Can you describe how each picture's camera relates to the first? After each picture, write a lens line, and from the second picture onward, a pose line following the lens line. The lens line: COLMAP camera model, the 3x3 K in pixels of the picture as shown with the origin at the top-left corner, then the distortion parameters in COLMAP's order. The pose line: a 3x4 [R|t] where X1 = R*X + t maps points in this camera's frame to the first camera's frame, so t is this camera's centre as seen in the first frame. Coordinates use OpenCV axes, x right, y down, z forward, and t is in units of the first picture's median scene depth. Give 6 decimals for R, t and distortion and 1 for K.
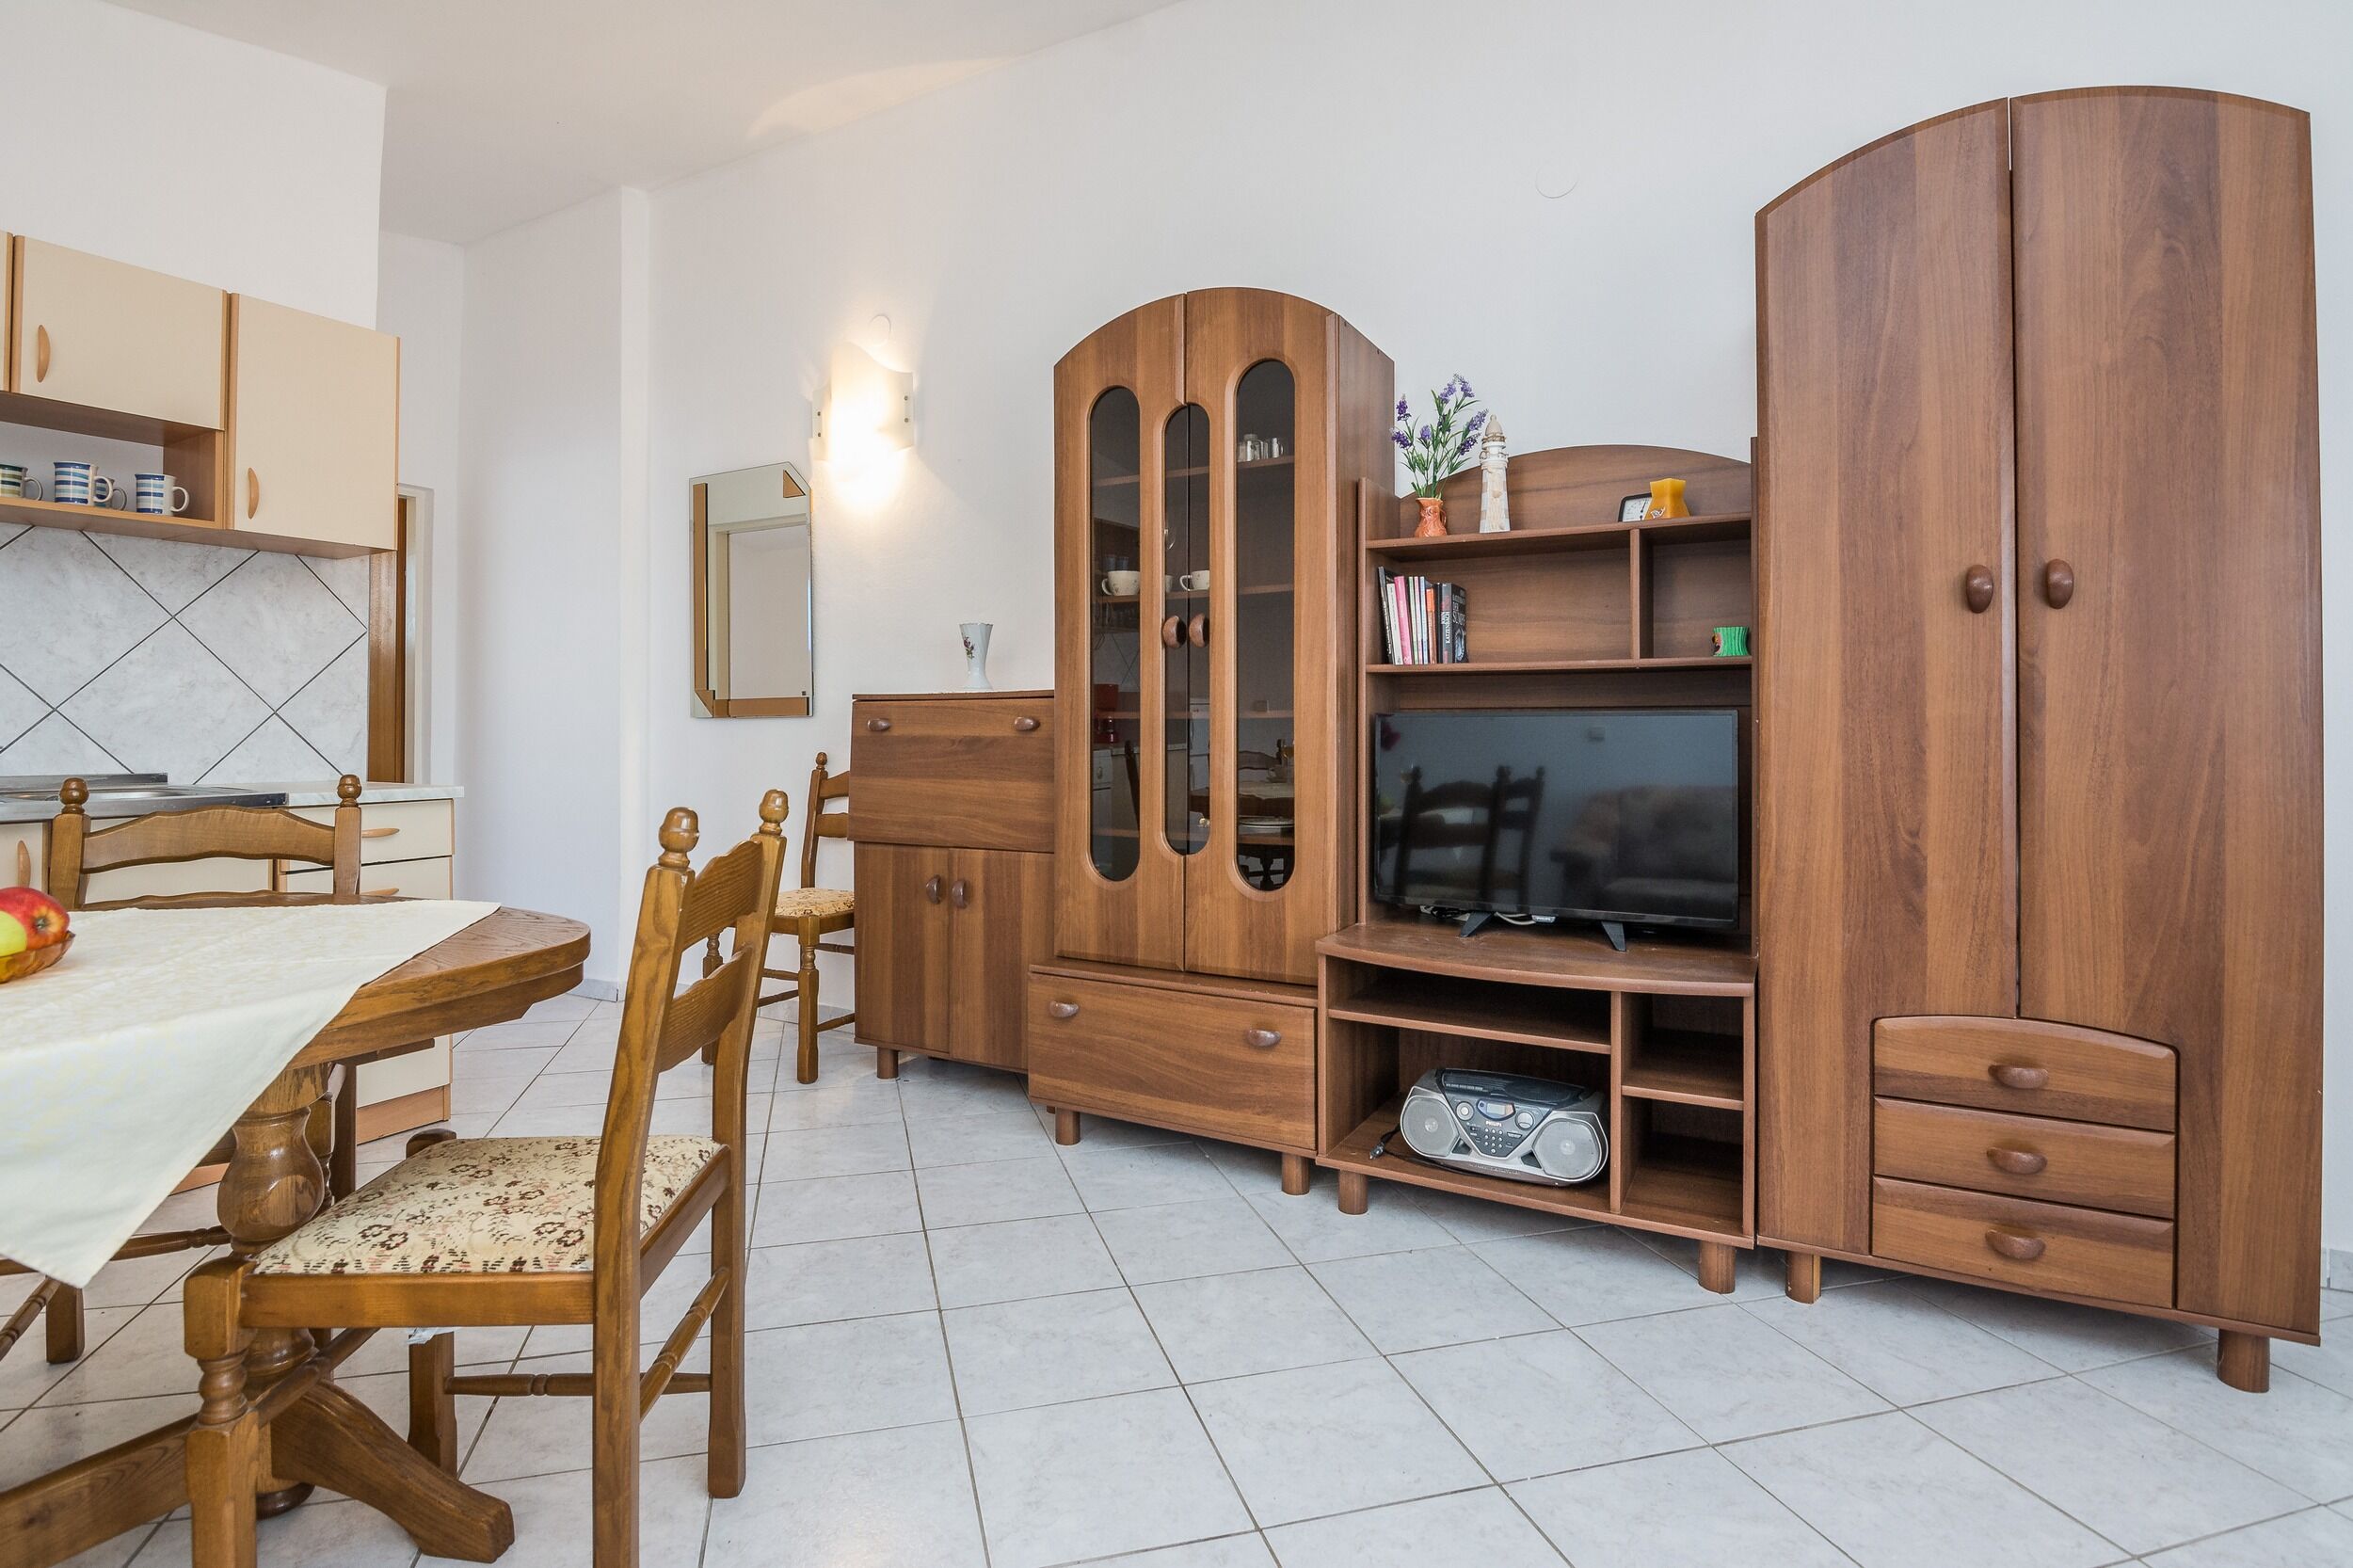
lens RADIAL K [[1187.0, 0, 1176.2], [0, 1187.0, 713.6], [0, 0, 1]] dist [-0.001493, -0.017552]
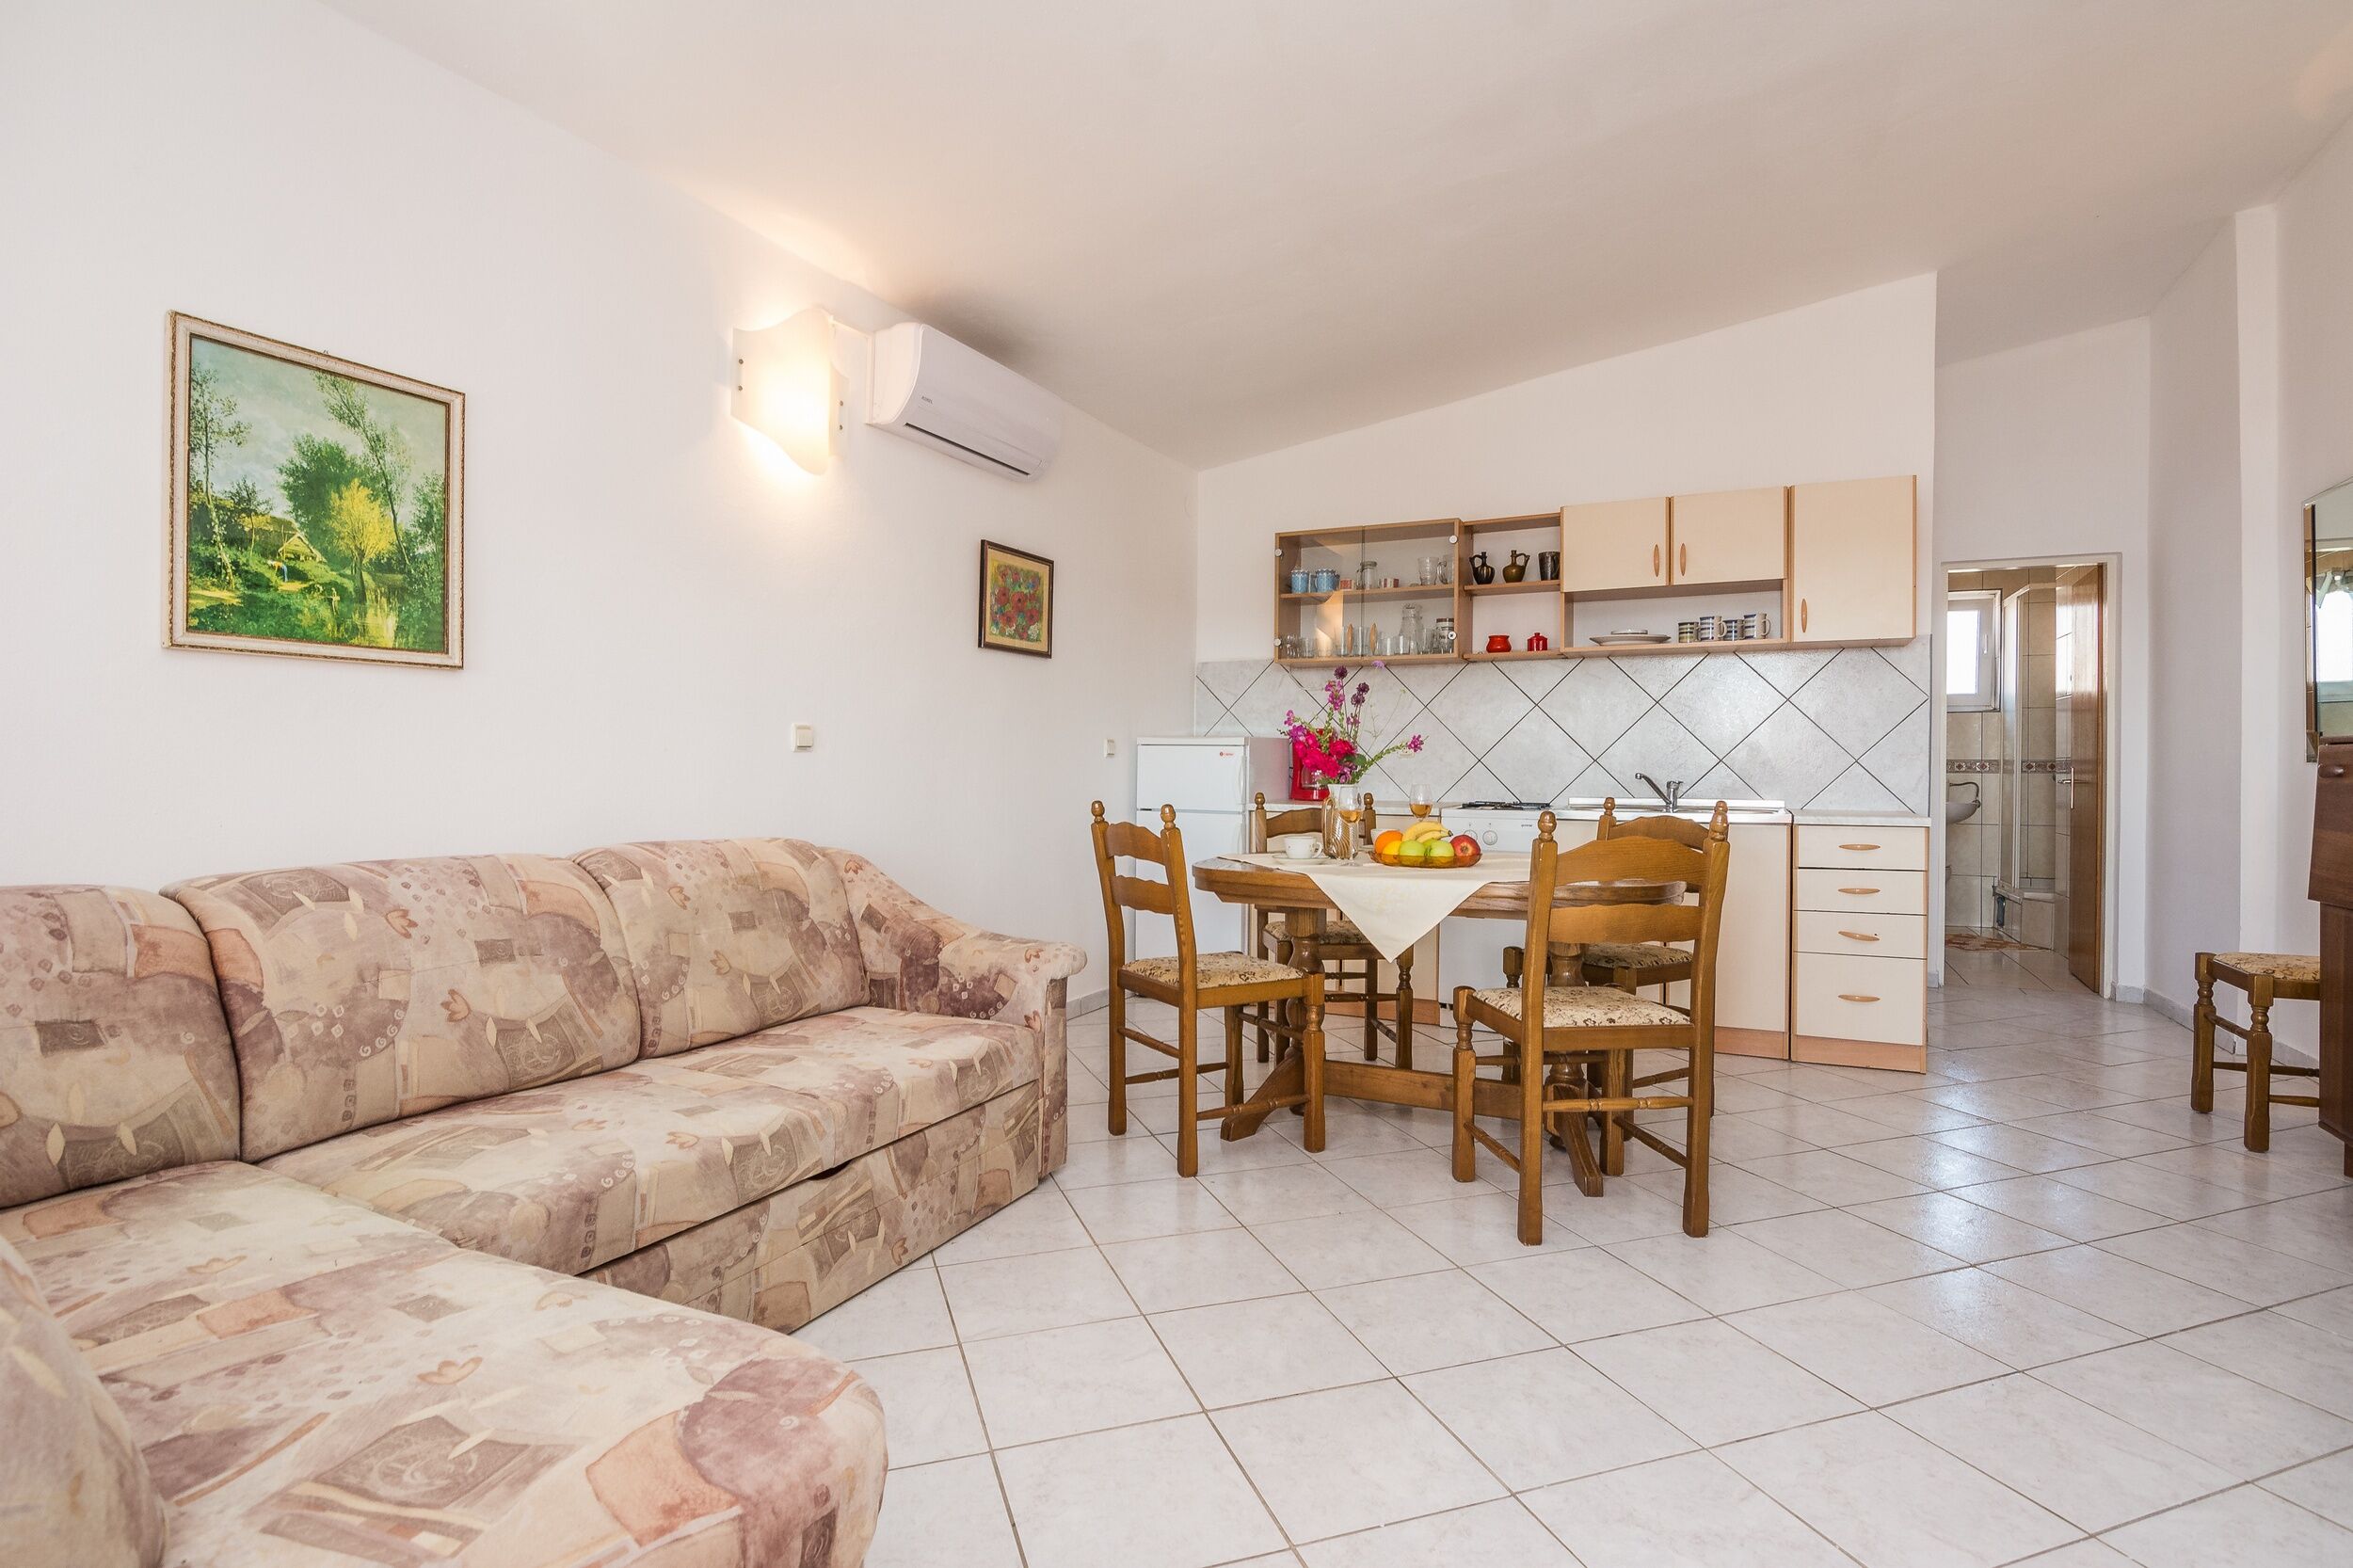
lens RADIAL K [[1168.5, 0, 1180.6], [0, 1168.5, 764.5], [0, 0, 1]] dist [-0.004509, -0.000589]
pose [[0.075970, -0.004662, -0.997099, 0.630372], [0.009688, 0.999945, -0.003937, 0.001257], [0.997063, -0.009360, 0.076011, 0.091022]]
